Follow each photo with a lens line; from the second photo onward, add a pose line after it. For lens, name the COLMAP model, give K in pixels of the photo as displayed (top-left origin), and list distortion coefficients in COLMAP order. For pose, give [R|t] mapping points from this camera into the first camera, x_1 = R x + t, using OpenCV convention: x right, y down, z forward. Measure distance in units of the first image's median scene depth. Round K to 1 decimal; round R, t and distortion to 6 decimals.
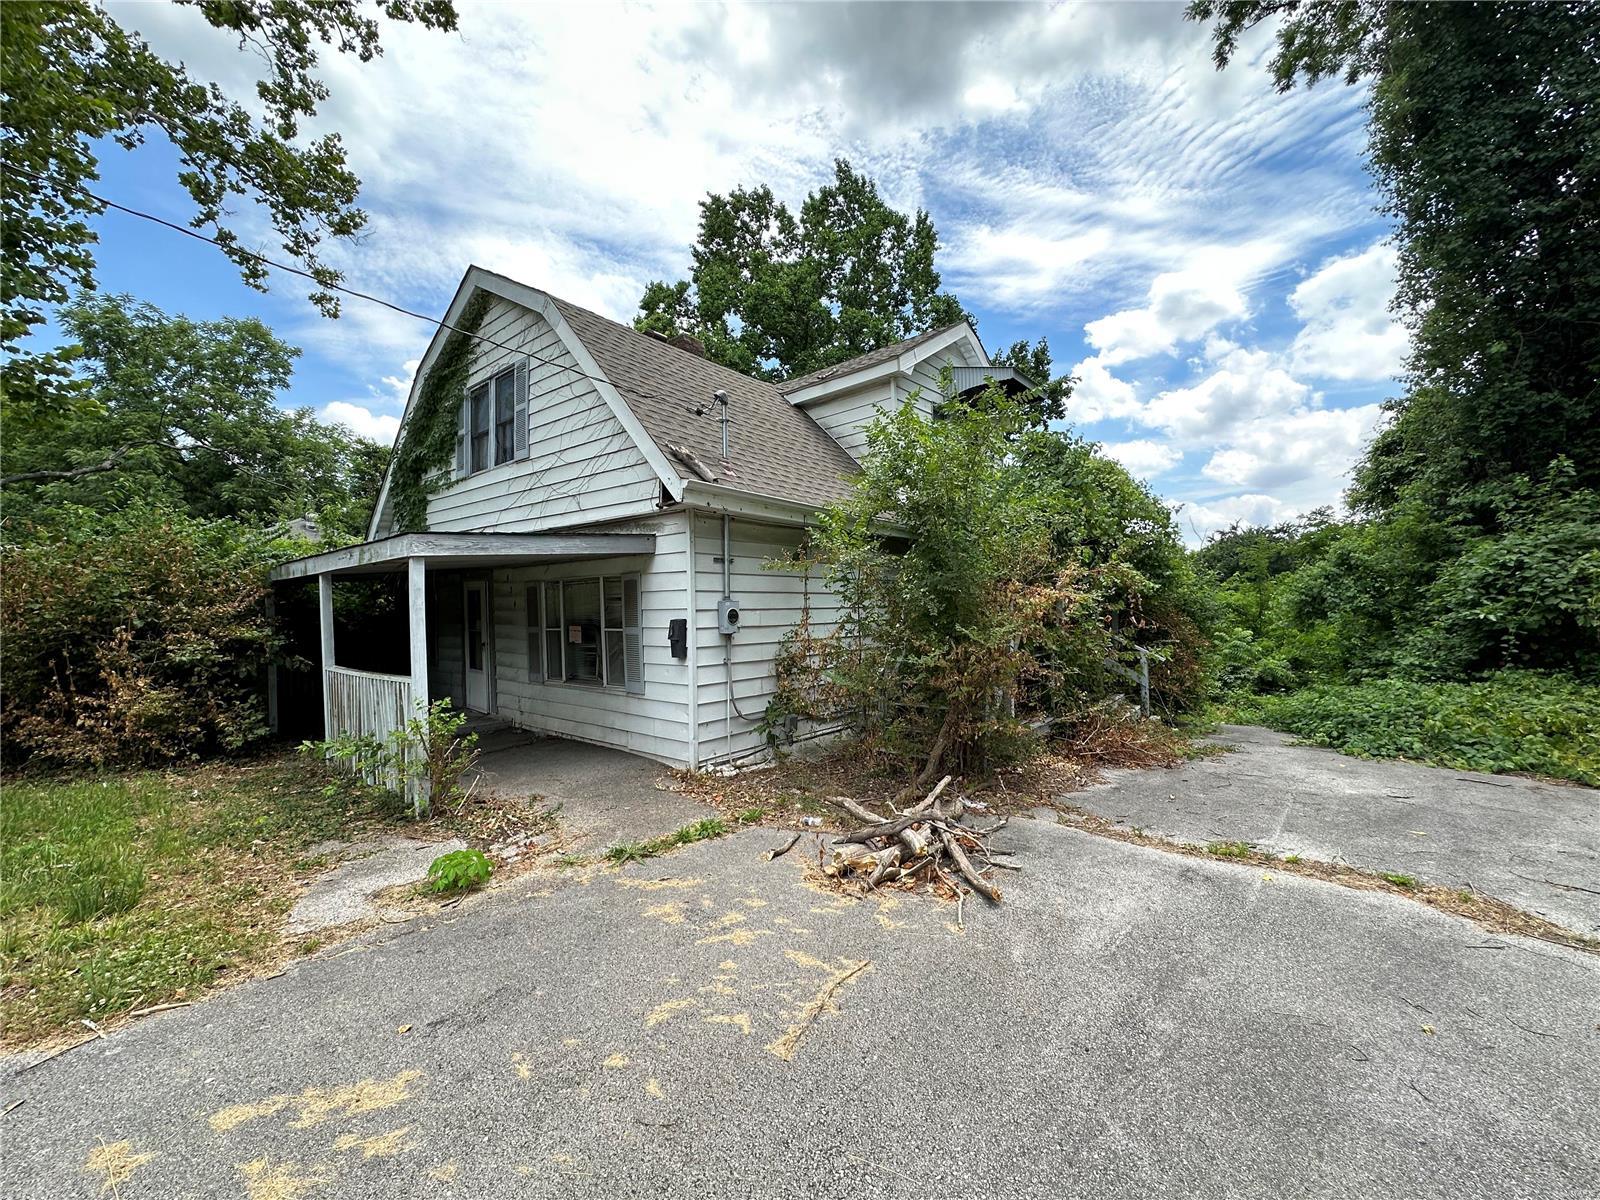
lens RADIAL K [[634.5, 0, 796.8], [0, 634.5, 600.2], [0, 0, 1]] dist [0.006706, 0.000083]
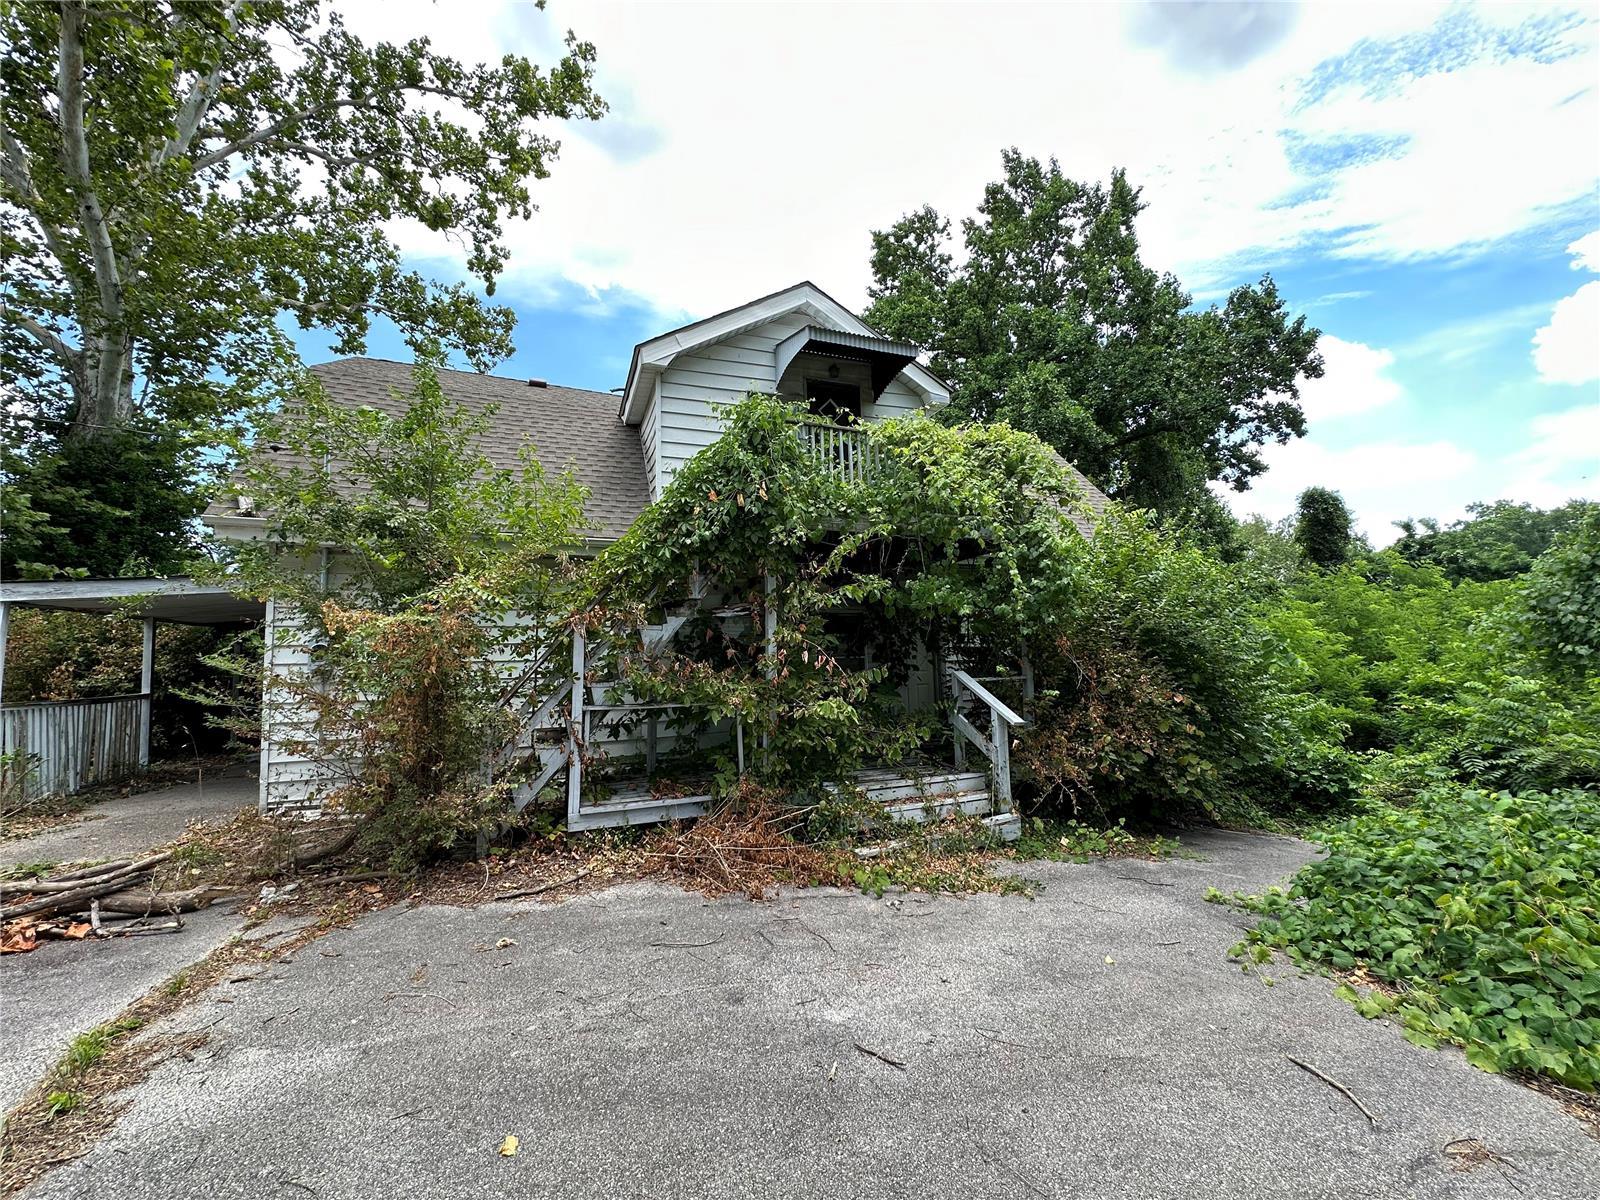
lens RADIAL K [[634.5, 0, 791.2], [0, 634.5, 608.6], [0, 0, 1]] dist [-0.005966, -0.000239]
pose [[0.879416, -0.037813, -0.474550, 0.412672], [0.010067, 0.998095, -0.060873, 0.011828], [0.475948, 0.048756, 0.878121, 0.216062]]
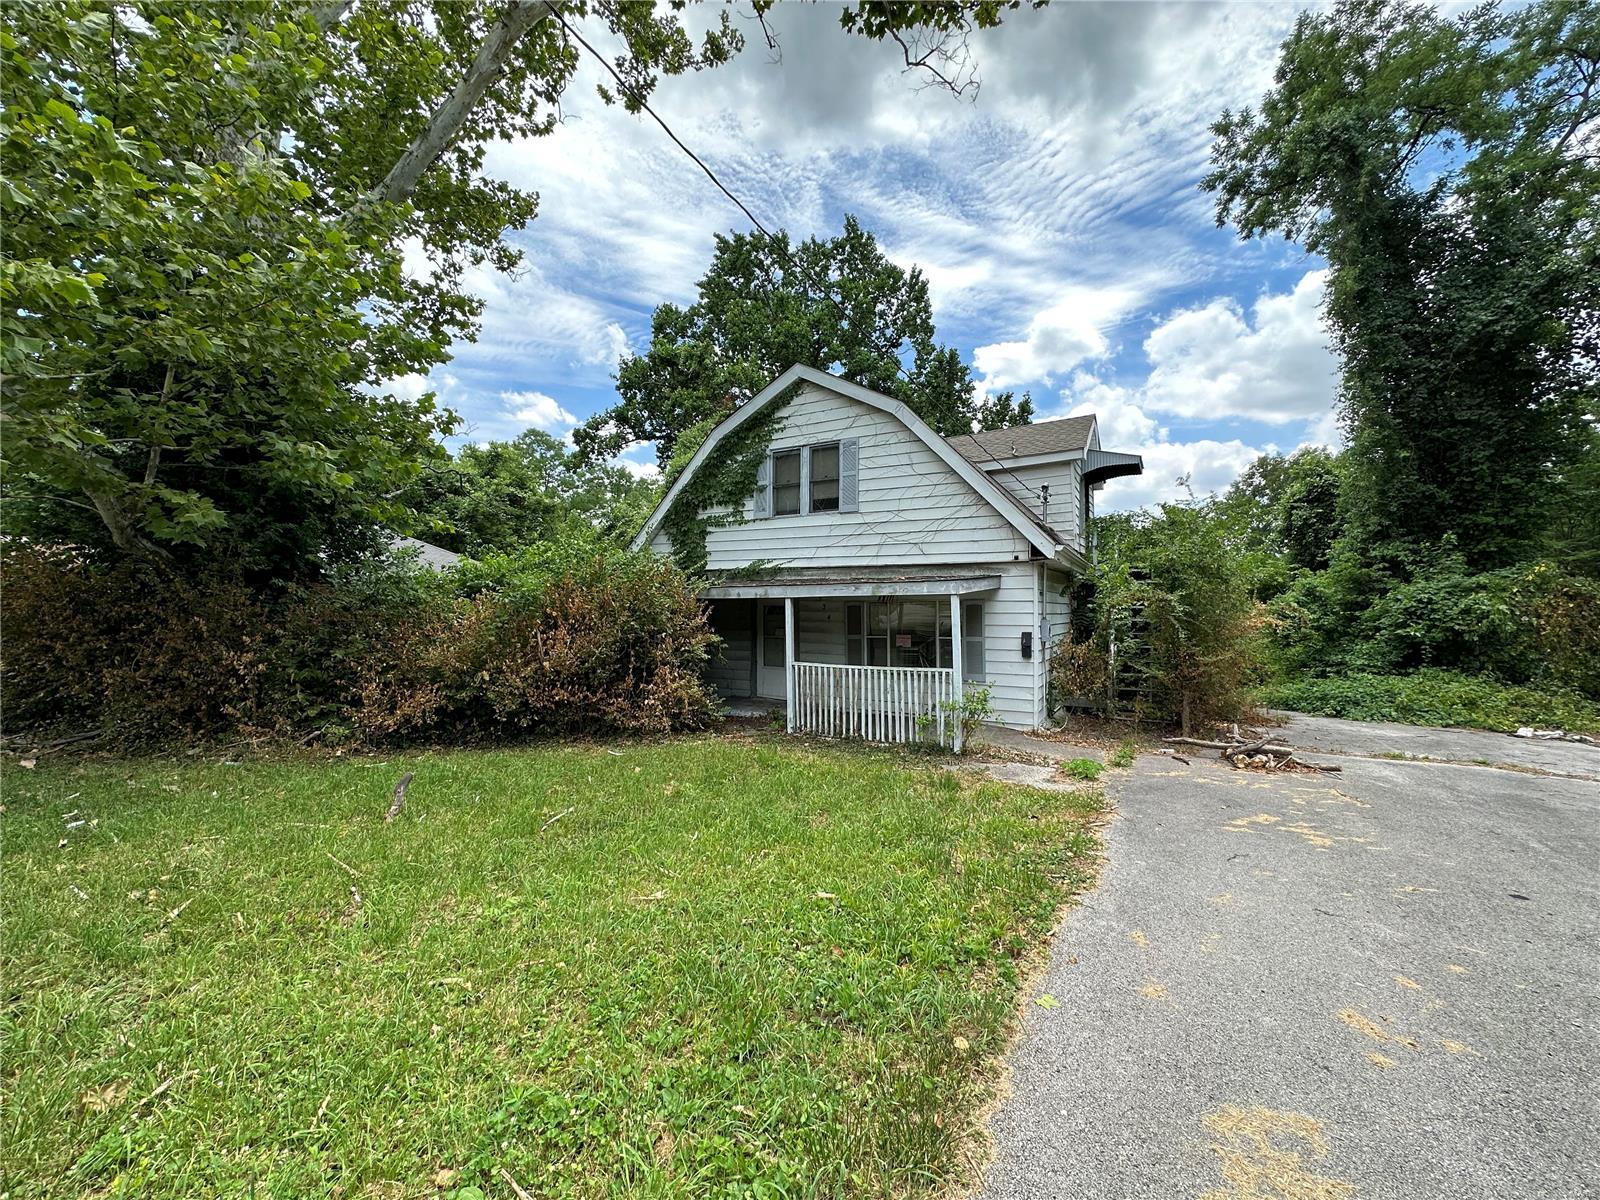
lens RADIAL K [[644.9, 0, 800.0], [0, 644.9, 600.0], [0, 0, 1]] dist [0.015188, -0.000076]
pose [[0.984334, 0.019367, 0.175244, -0.425044], [-0.017516, 0.999773, -0.012101, -0.006836], [-0.175439, 0.008841, 0.984451, -0.193901]]
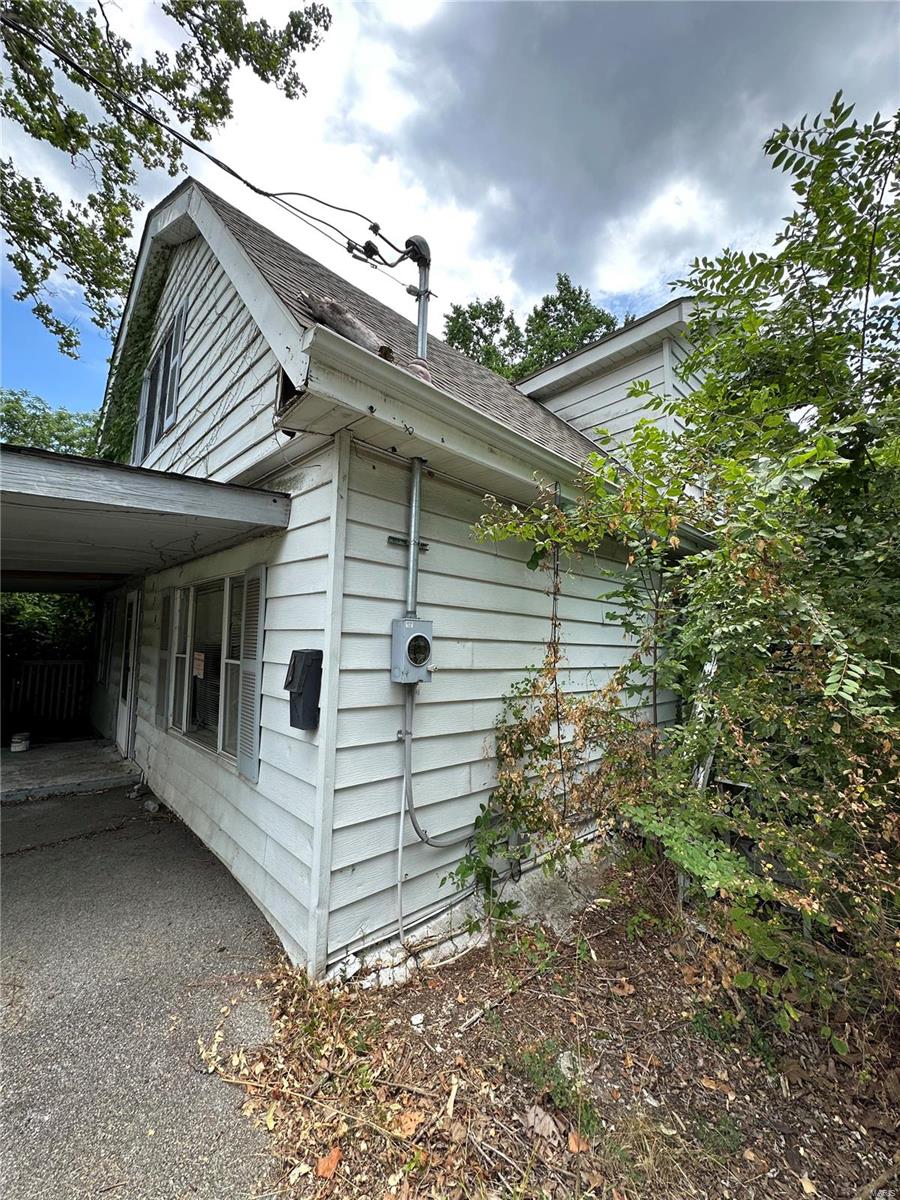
lens RADIAL K [[475.9, 0, 451.3], [0, 475.9, 606.9], [0, 0, 1]] dist [-0.005966, -0.000239]
pose [[0.992071, 0.038620, -0.119599, -0.012858], [-0.046570, 0.996837, -0.064405, 0.006353], [0.116733, 0.069464, 0.990731, 0.269866]]
